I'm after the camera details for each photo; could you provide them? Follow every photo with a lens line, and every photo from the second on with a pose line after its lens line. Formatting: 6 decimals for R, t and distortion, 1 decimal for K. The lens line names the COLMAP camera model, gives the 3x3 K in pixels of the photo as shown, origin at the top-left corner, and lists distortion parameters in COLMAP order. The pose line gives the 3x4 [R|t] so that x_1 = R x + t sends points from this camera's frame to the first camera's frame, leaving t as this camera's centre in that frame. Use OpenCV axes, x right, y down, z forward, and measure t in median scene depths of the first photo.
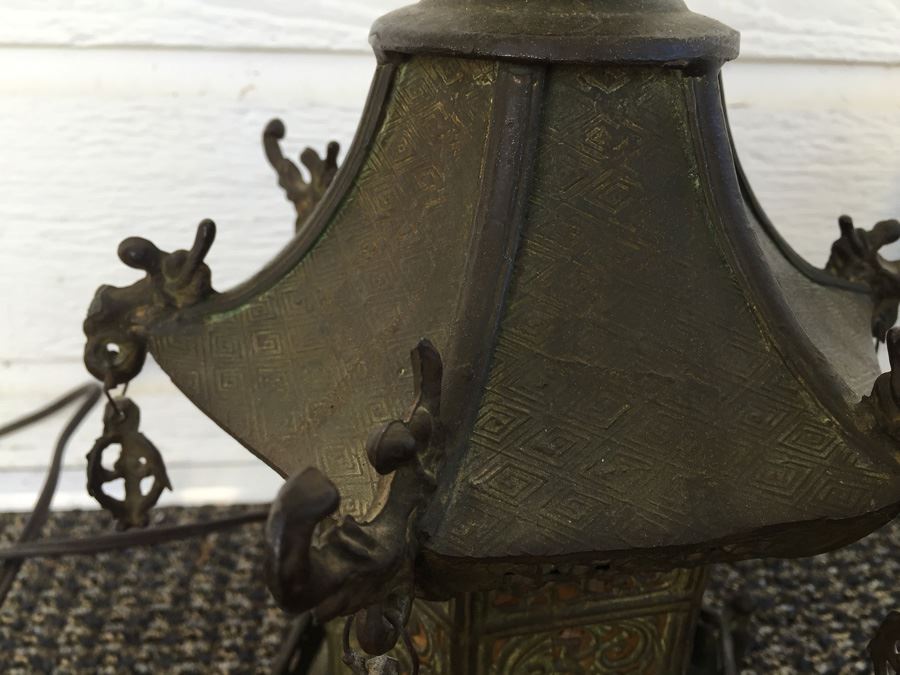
lens RADIAL K [[815.5, 0, 445.3], [0, 815.5, 331.6], [0, 0, 1]] dist [0.059096, -0.133733]
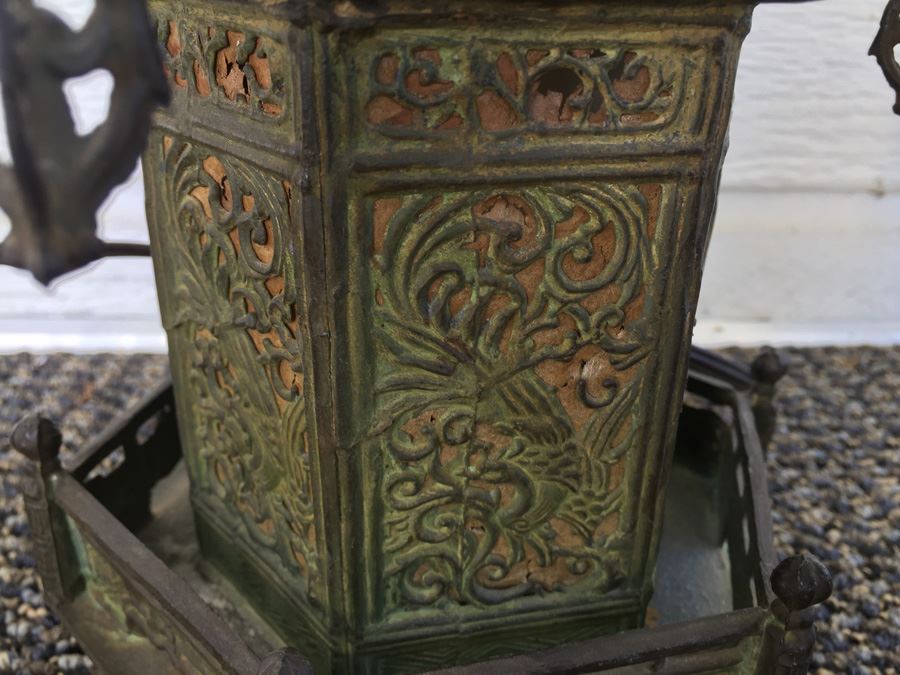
lens RADIAL K [[812.8, 0, 447.0], [0, 812.8, 334.3], [0, 0, 1]] dist [0.074213, -0.161387]
pose [[0.999953, 0.008832, 0.004053, 0.061297], [-0.008677, 0.999289, -0.036687, 0.274046], [-0.004375, 0.036650, 0.999319, 0.223255]]
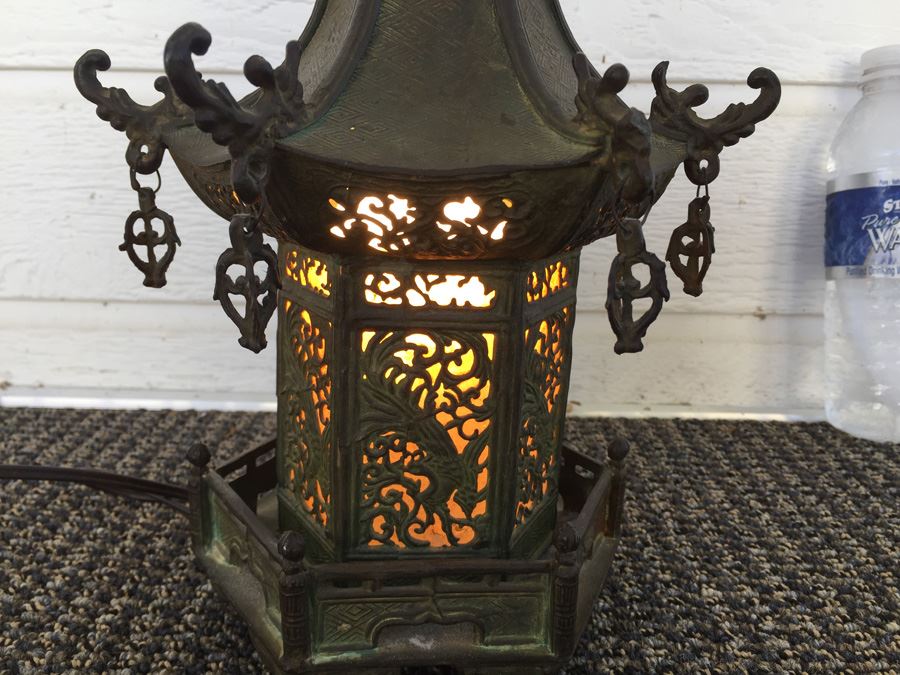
lens RADIAL K [[806.9, 0, 447.5], [0, 806.9, 329.4], [0, 0, 1]] dist [0.085171, -0.151130]
pose [[0.994683, 0.017402, -0.101505, 0.204805], [-0.037273, 0.979633, -0.197305, 0.404776], [0.096005, 0.200039, 0.975073, -0.307632]]
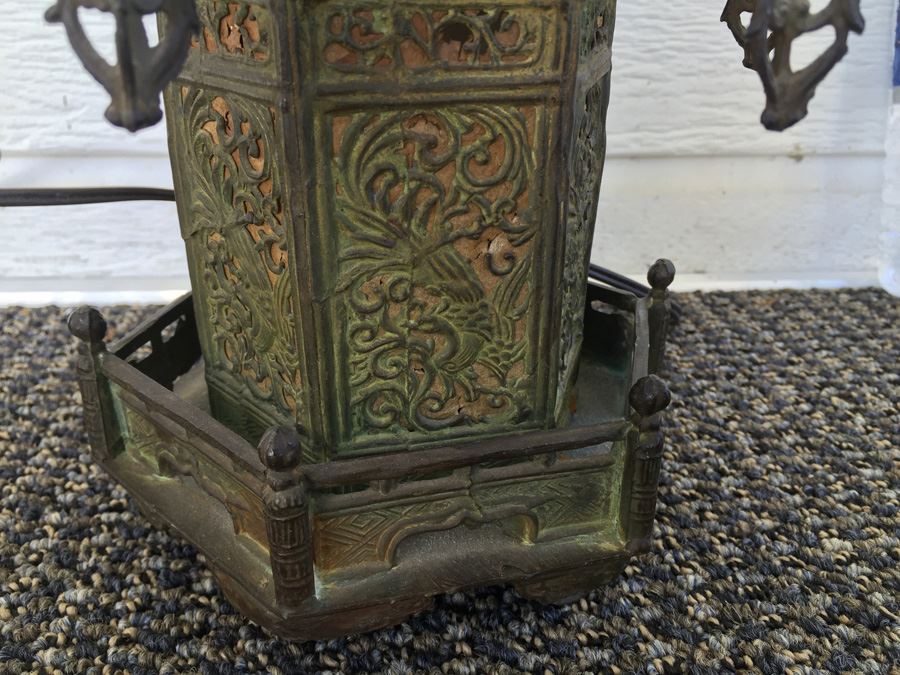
lens RADIAL K [[804.6, 0, 447.8], [0, 804.6, 336.5], [0, 0, 1]] dist [0.079502, -0.155657]
pose [[0.999879, -0.012065, 0.009838, 0.094518], [0.012405, 0.999303, -0.035214, 0.354603], [-0.009406, 0.035332, 0.999331, 0.078702]]
